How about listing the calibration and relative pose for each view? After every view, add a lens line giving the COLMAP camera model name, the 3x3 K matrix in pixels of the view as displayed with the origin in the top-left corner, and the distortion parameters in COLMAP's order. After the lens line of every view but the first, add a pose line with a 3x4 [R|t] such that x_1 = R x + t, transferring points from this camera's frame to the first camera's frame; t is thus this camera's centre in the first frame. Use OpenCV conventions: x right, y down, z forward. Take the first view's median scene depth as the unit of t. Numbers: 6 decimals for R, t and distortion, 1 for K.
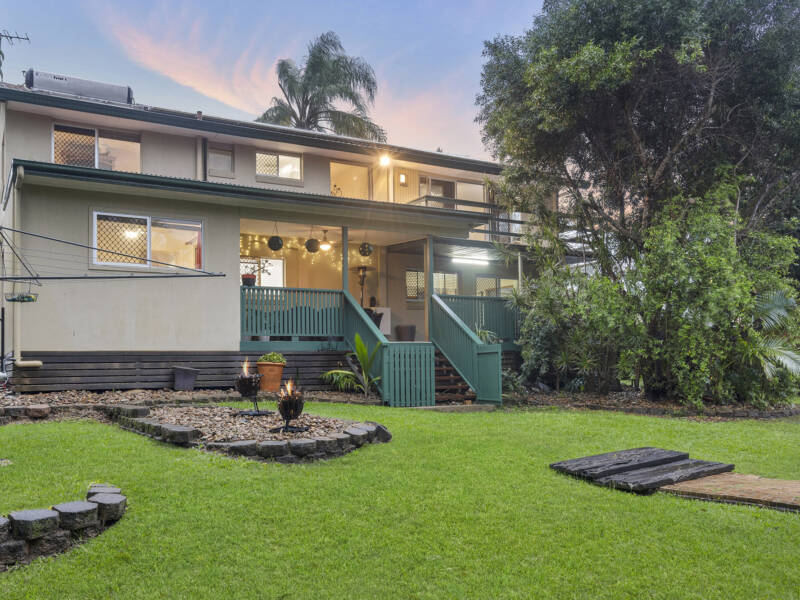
lens RADIAL K [[760.3, 0, 399.7], [0, 760.3, 301.9], [0, 0, 1]] dist [0.048396, 0.000000]
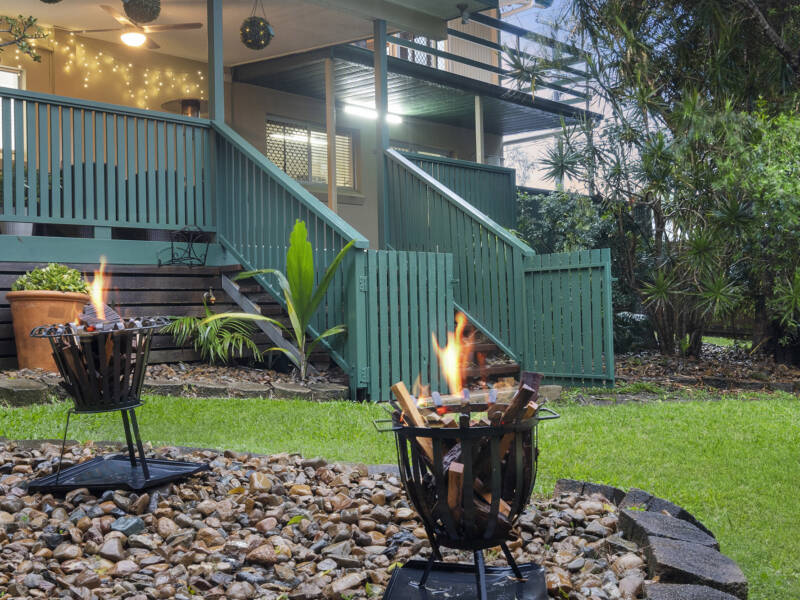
lens RADIAL K [[1026.4, 0, 400.5], [0, 1026.4, 297.8], [0, 0, 1]] dist [-0.026435, 0.000000]
pose [[0.959538, -0.003972, 0.281550, -0.138066], [-0.013356, 0.998133, 0.059598, 0.048173], [-0.281261, -0.060947, 0.957694, 0.453180]]
